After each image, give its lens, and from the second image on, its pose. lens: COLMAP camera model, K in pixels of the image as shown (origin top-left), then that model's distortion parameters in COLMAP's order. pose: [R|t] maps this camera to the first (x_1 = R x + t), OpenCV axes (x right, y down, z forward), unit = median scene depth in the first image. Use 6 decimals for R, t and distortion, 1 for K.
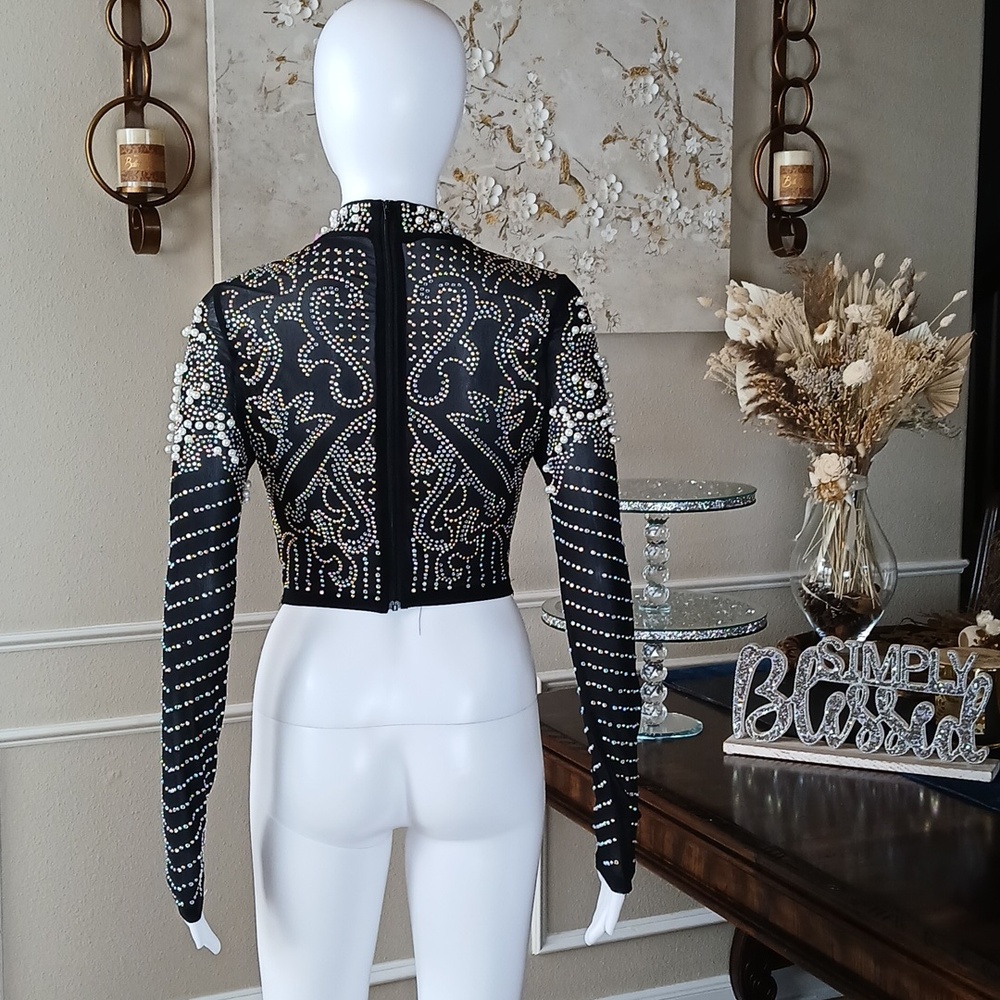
lens RADIAL K [[1608.2, 0, 504.1], [0, 1608.2, 499.4], [0, 0, 1]] dist [0.064678, 0.000000]
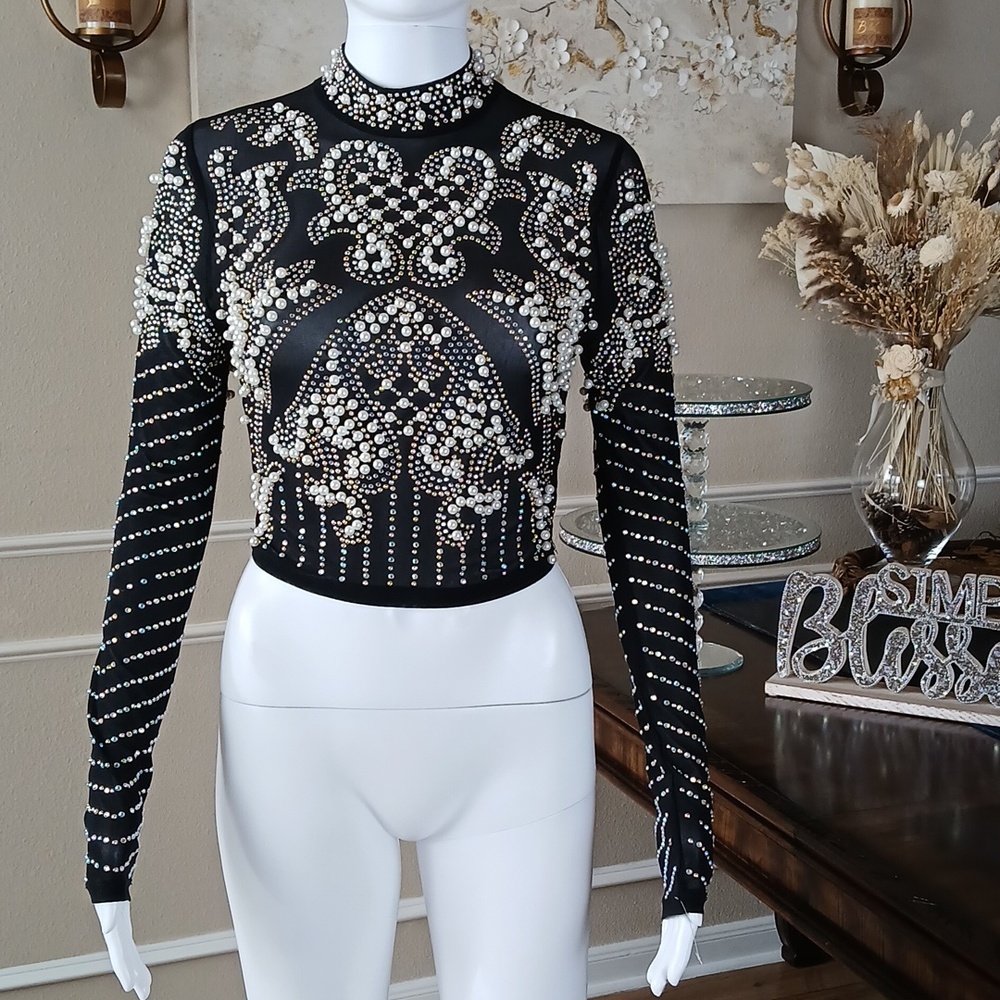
lens RADIAL K [[1608.2, 0, 507.1], [0, 1608.2, 501.4], [0, 0, 1]] dist [0.064678, 0.000000]
pose [[0.999019, 0.012442, -0.042495, 0.030411], [-0.009164, 0.997029, 0.076475, -0.009902], [0.043320, -0.076010, 0.996166, 0.128983]]
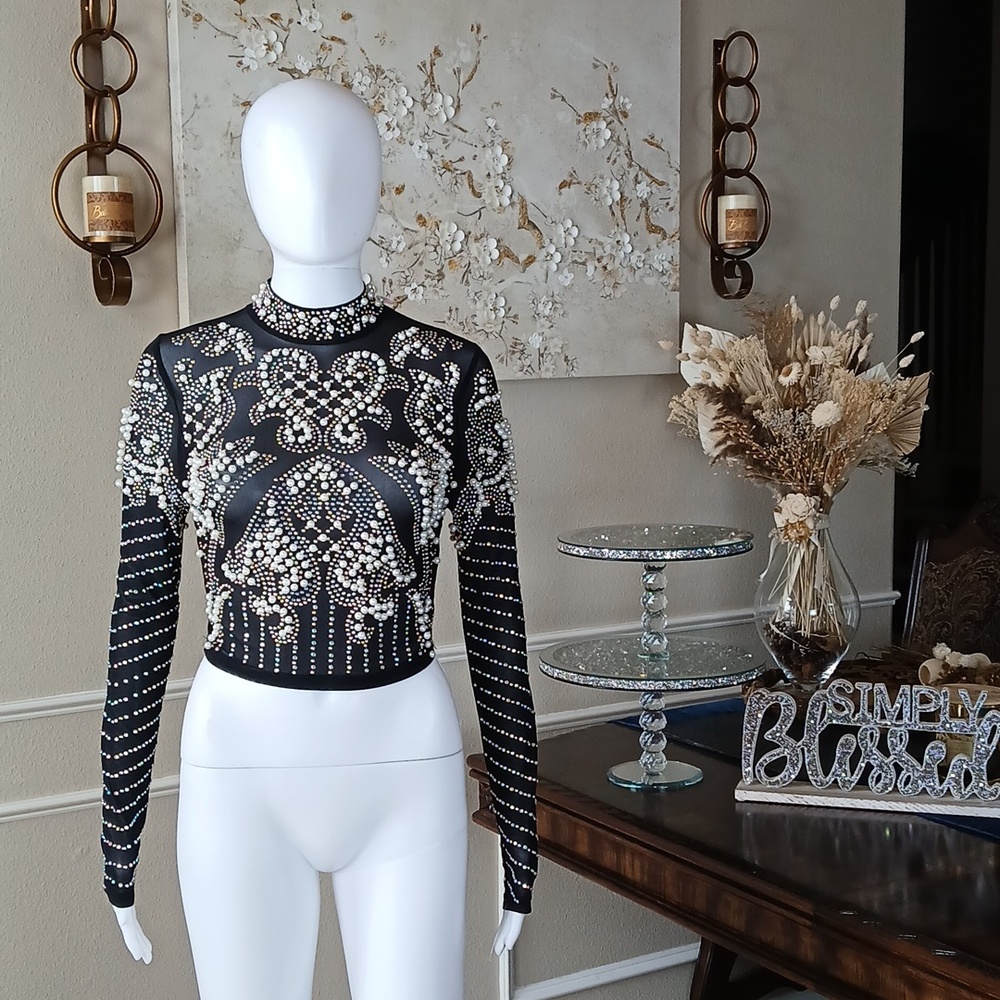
lens RADIAL K [[1608.2, 0, 495.1], [0, 1608.2, 493.3], [0, 0, 1]] dist [0.064678, 0.000000]
pose [[0.992359, -0.024245, 0.120980, -0.116761], [0.026828, 0.999445, -0.019770, -0.015133], [-0.120434, 0.022865, 0.992458, 0.022074]]
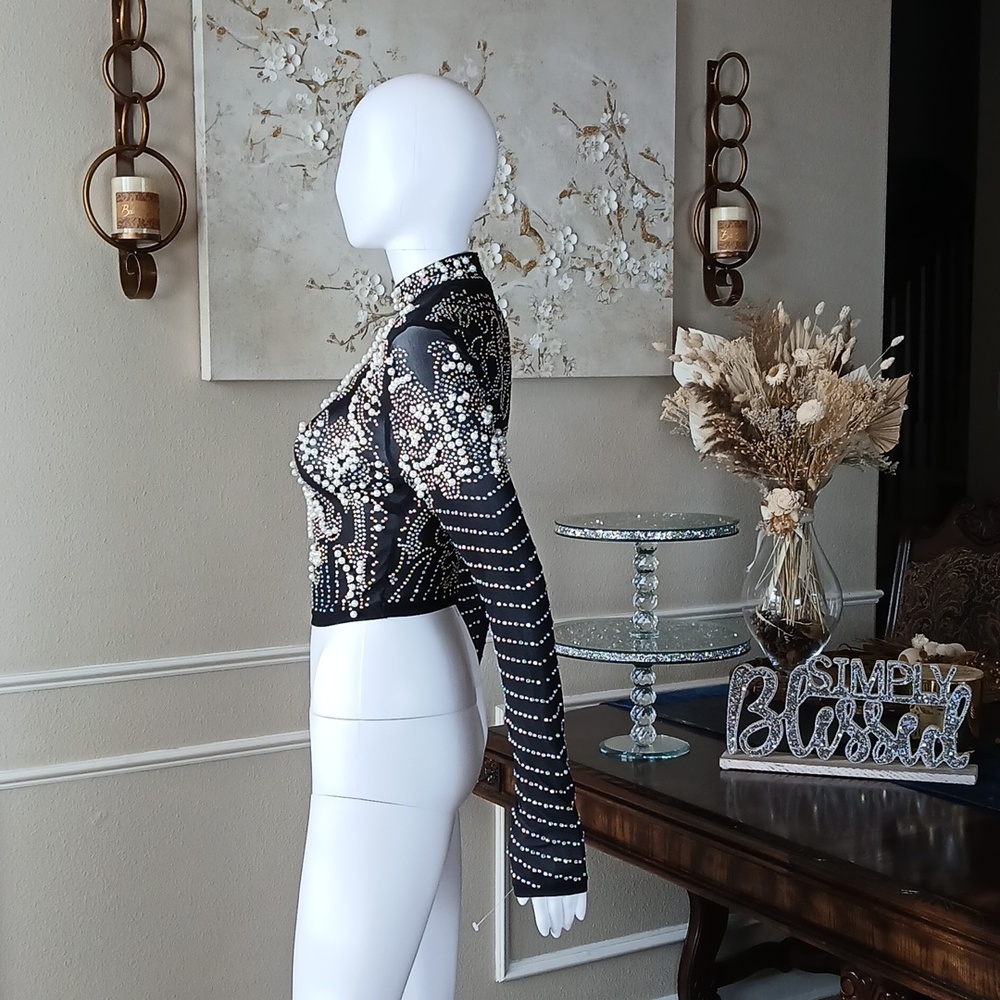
lens RADIAL K [[1608.2, 0, 495.3], [0, 1608.2, 496.5], [0, 0, 1]] dist [0.064678, 0.000000]
pose [[0.992398, -0.011903, 0.122491, -0.126169], [0.016677, 0.999138, -0.038026, 0.015551], [-0.121933, 0.039780, 0.991741, -0.034591]]
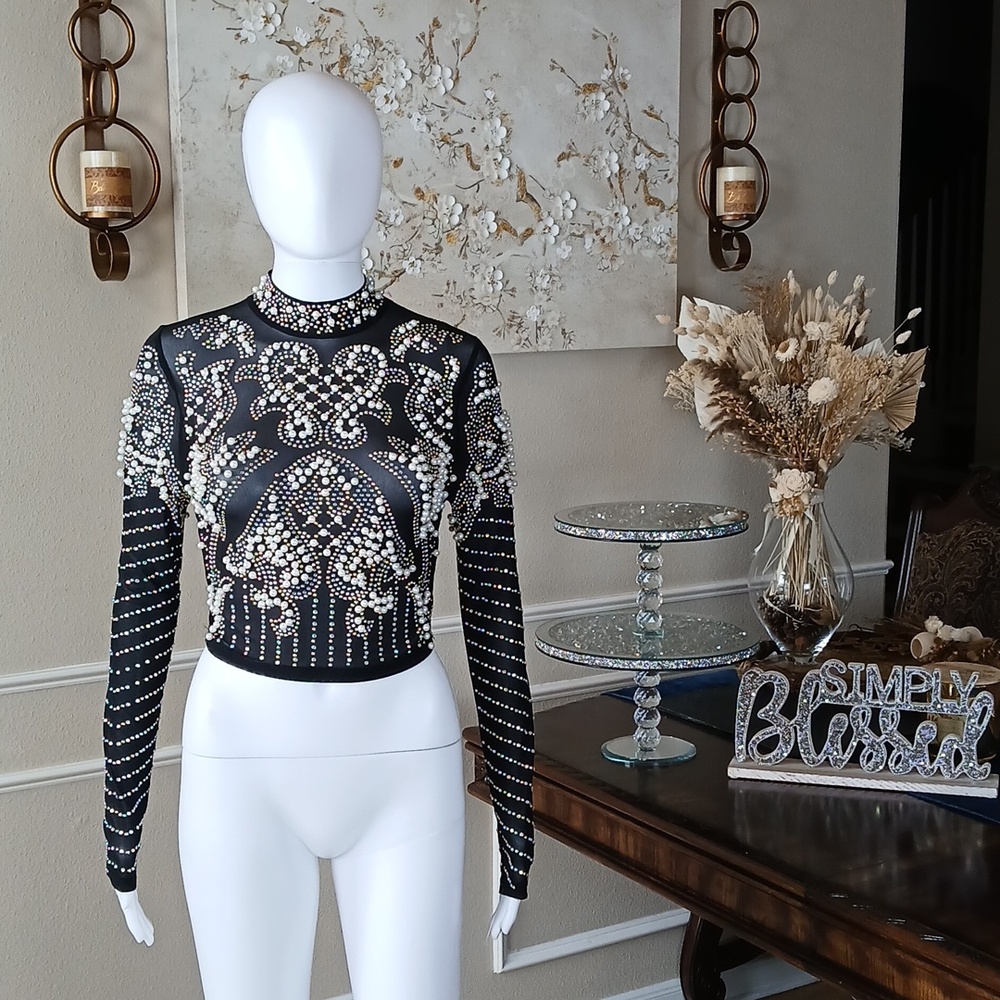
lens RADIAL K [[1608.2, 0, 494.1], [0, 1608.2, 493.3], [0, 0, 1]] dist [0.064678, 0.000000]
pose [[0.992027, -0.023212, 0.123867, -0.119427], [0.021346, 0.999638, 0.016368, -0.036814], [-0.124202, -0.013594, 0.992164, 0.017335]]
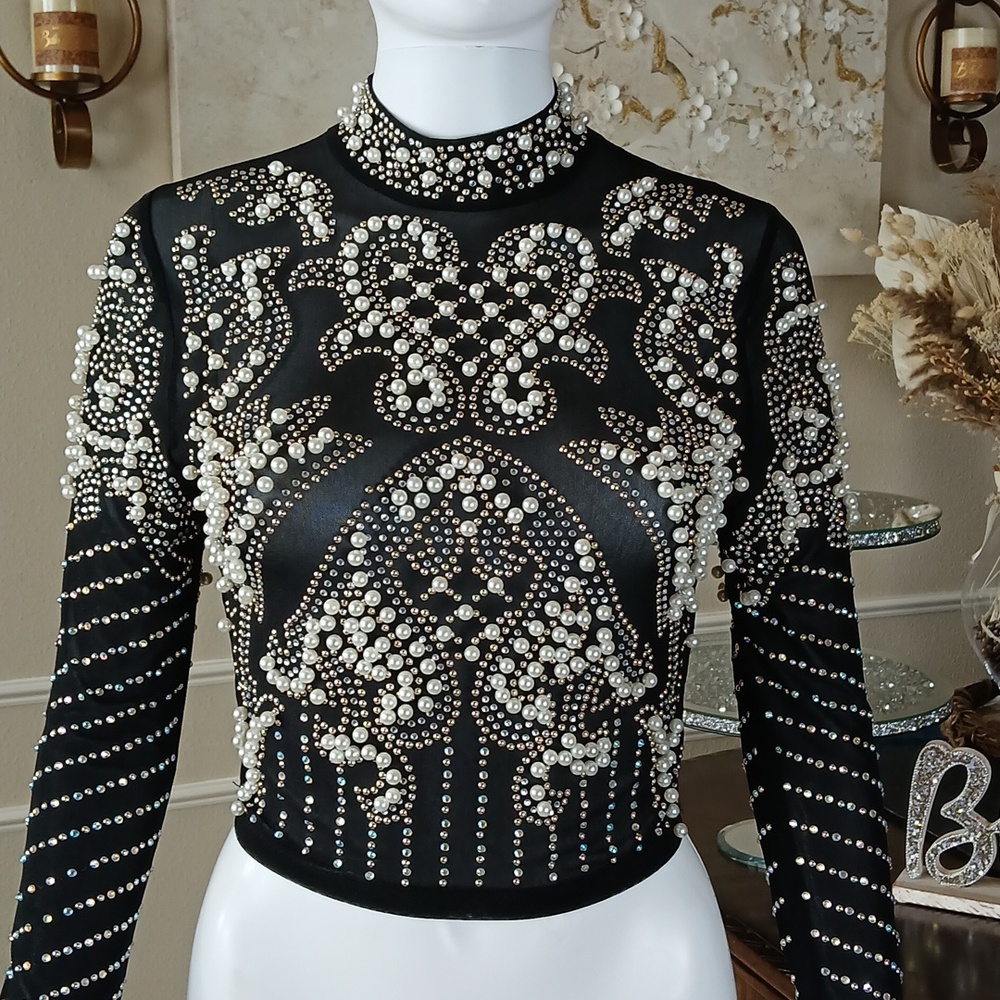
lens RADIAL K [[1608.2, 0, 500.1], [0, 1608.2, 497.0], [0, 0, 1]] dist [0.064678, 0.000000]
pose [[0.998897, 0.006583, -0.046489, 0.001084], [-0.004720, 0.999185, 0.040084, -0.036530], [0.046715, -0.039820, 0.998114, 0.289660]]
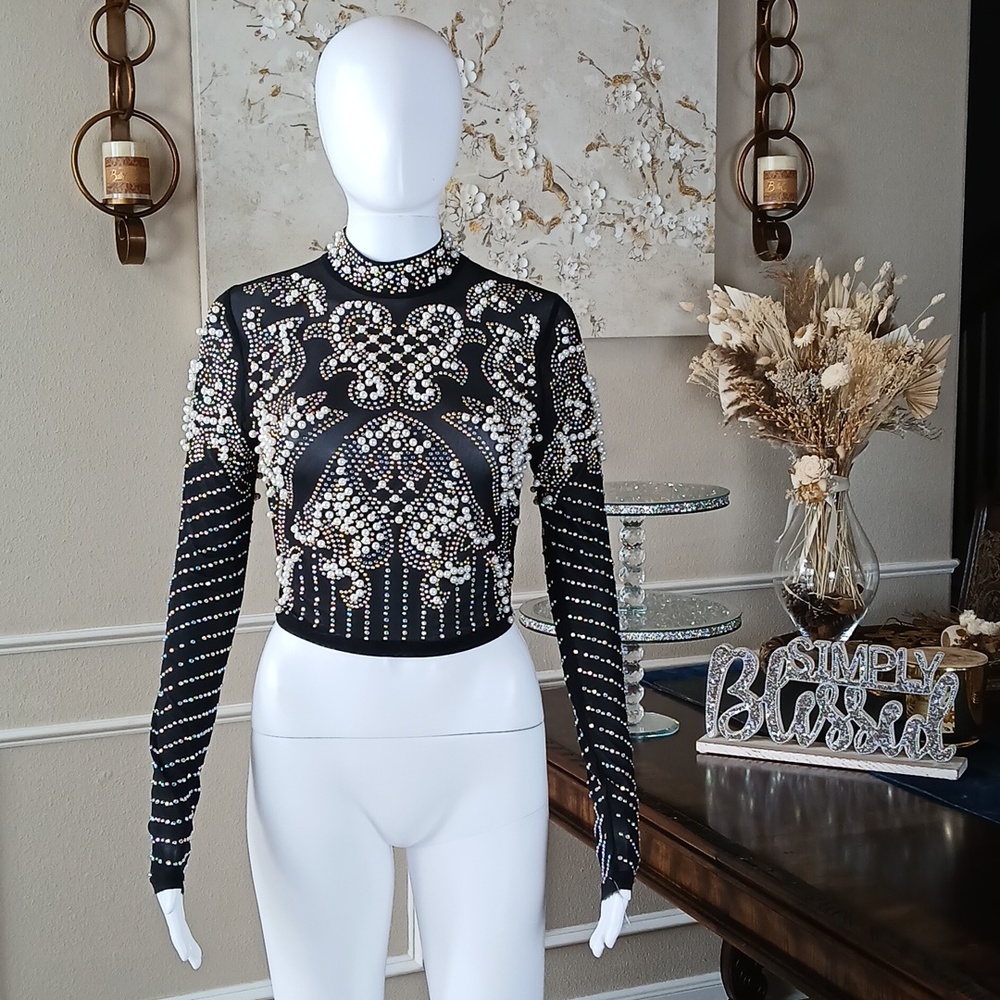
lens RADIAL K [[1608.2, 0, 507.8], [0, 1608.2, 498.8], [0, 0, 1]] dist [0.064678, 0.000000]
pose [[0.999788, -0.005529, -0.019834, 0.035138], [0.005512, 0.999984, -0.000943, -0.001610], [0.019839, 0.000834, 0.999803, -0.015060]]
